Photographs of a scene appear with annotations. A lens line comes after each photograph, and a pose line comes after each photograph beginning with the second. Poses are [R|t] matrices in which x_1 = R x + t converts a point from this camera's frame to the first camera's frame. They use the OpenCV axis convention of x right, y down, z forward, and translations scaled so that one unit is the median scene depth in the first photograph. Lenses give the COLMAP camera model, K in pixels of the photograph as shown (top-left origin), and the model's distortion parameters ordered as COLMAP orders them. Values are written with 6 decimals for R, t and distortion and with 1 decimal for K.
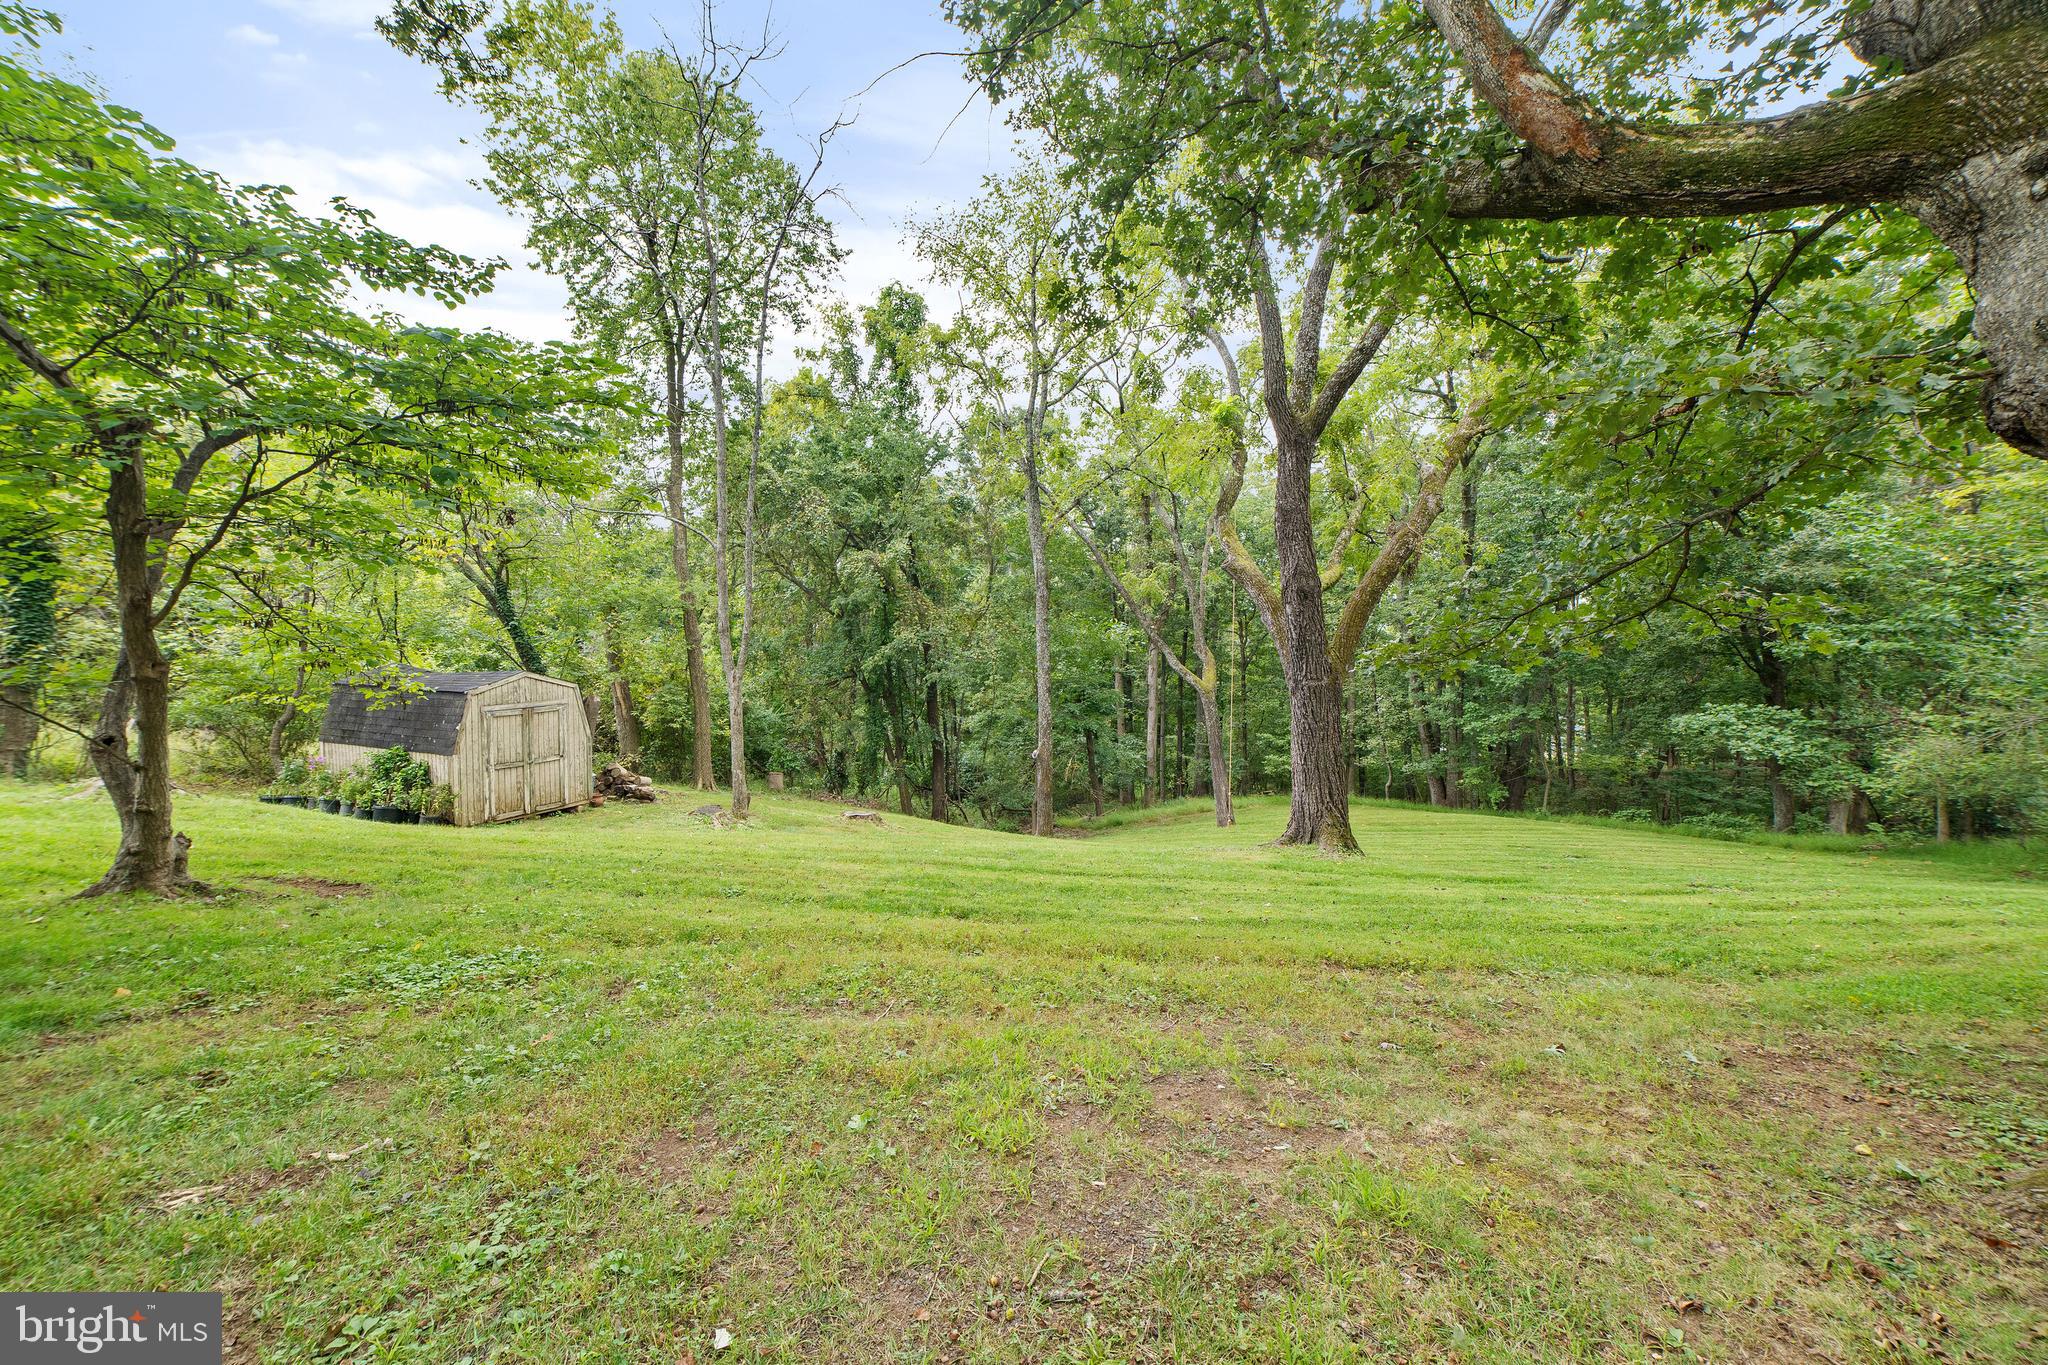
lens RADIAL K [[811.3, 0, 1035.4], [0, 811.3, 678.0], [0, 0, 1]] dist [-0.009005, 0.002193]
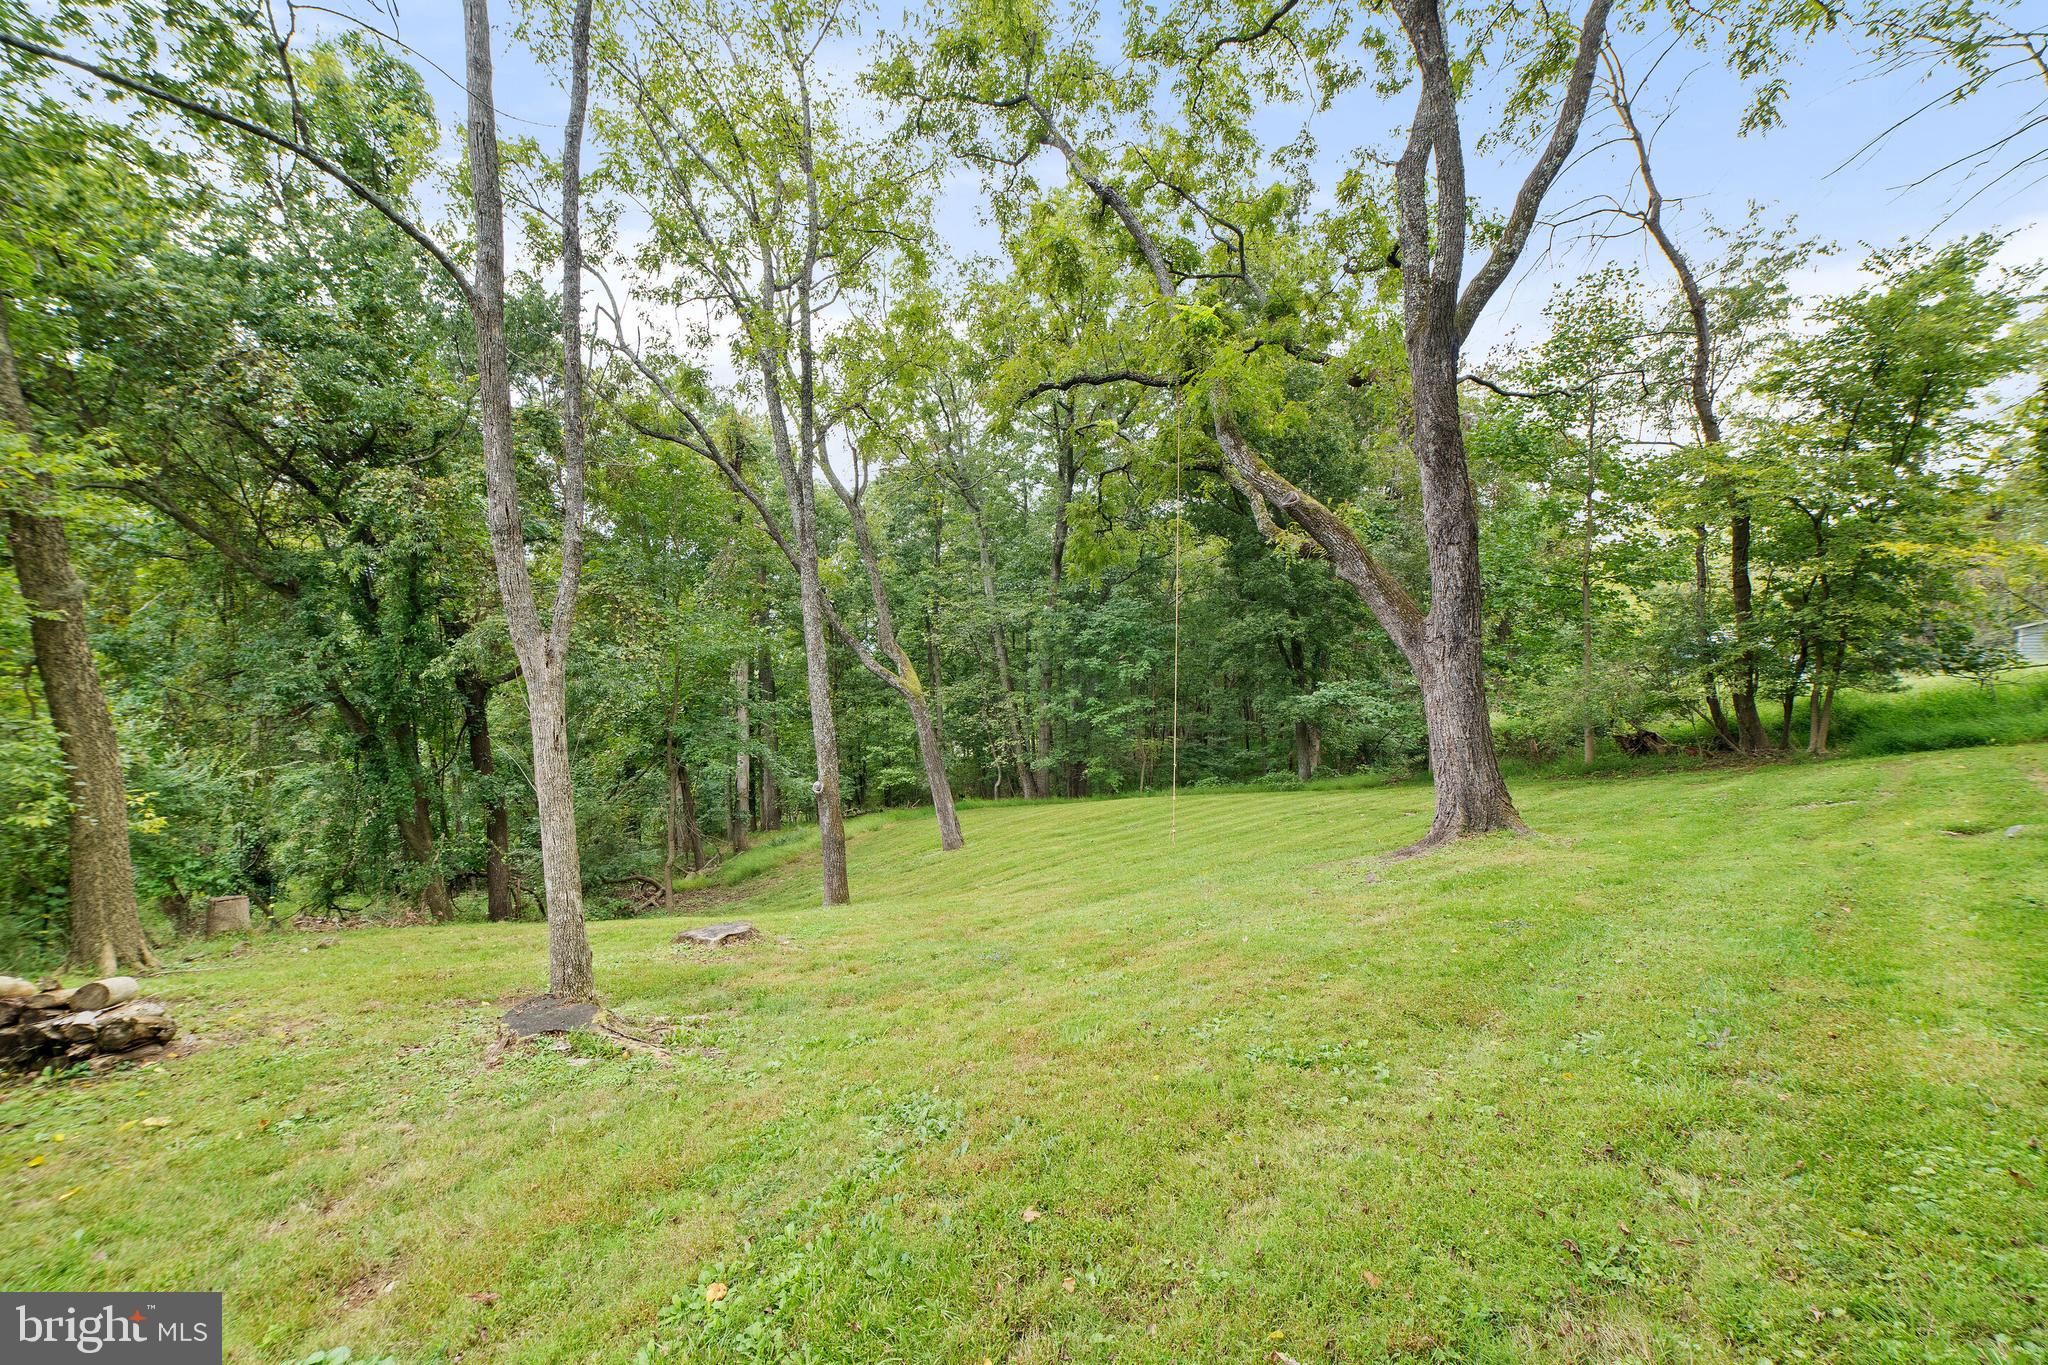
lens RADIAL K [[778.8, 0, 1016.0], [0, 778.8, 681.3], [0, 0, 1]] dist [0.001148, -0.000016]
pose [[0.738416, -0.023336, 0.673941, -0.511983], [0.037405, 0.999280, -0.006382, 0.022502], [-0.673307, 0.029922, 0.738757, 0.630213]]
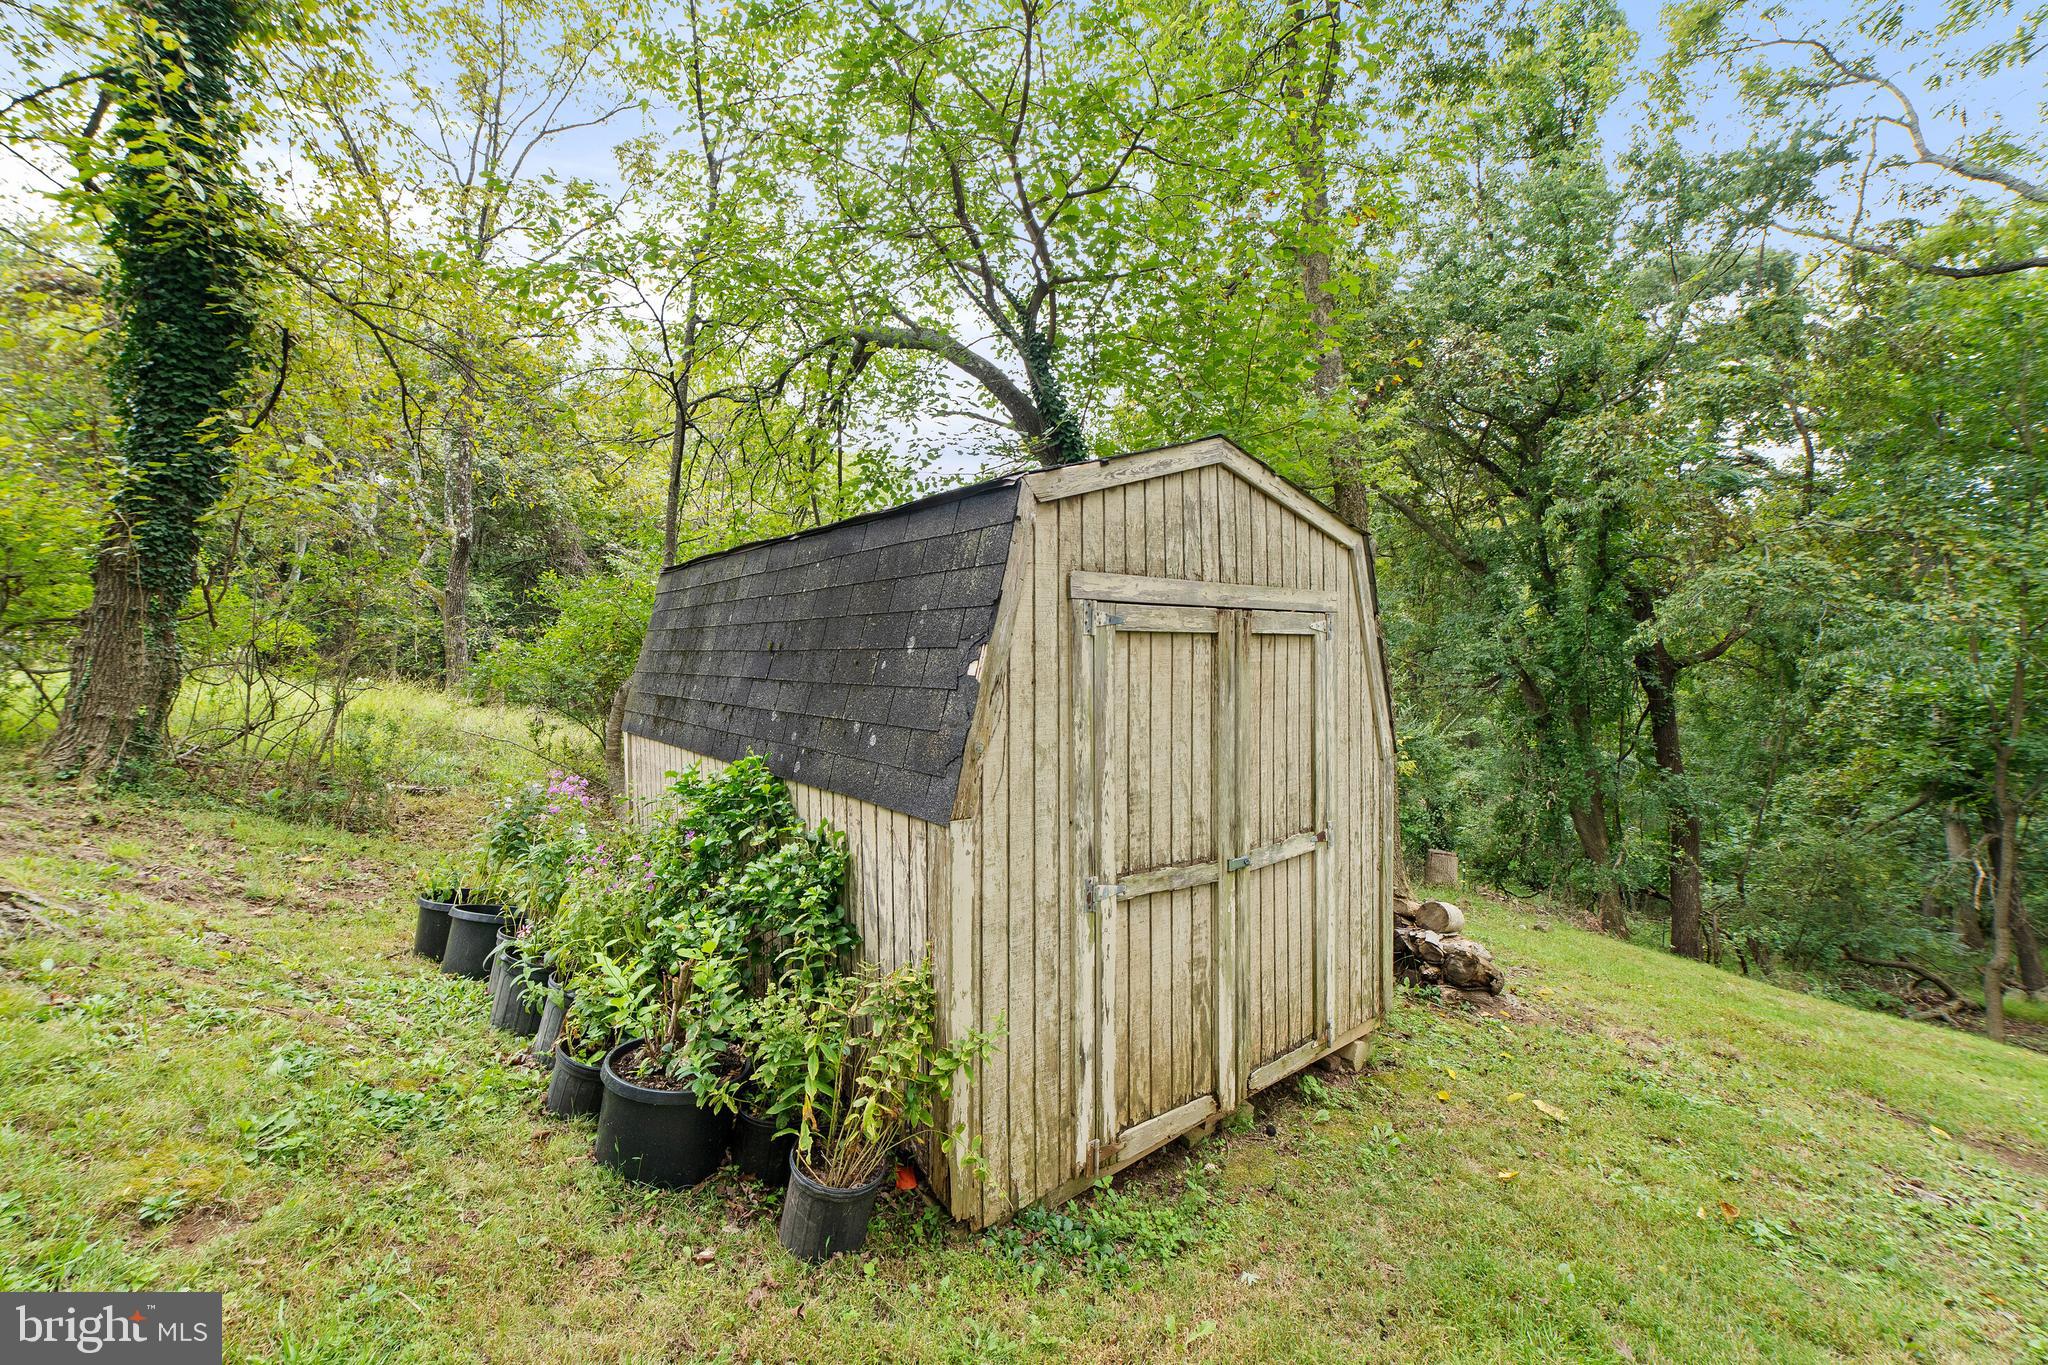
lens RADIAL K [[811.3, 0, 1012.8], [0, 811.3, 666.2], [0, 0, 1]] dist [-0.009005, 0.002193]
pose [[0.888978, 0.011128, -0.457814, -0.592592], [-0.033057, 0.998656, -0.039917, 0.063621], [0.456755, 0.050619, 0.888151, 0.796656]]
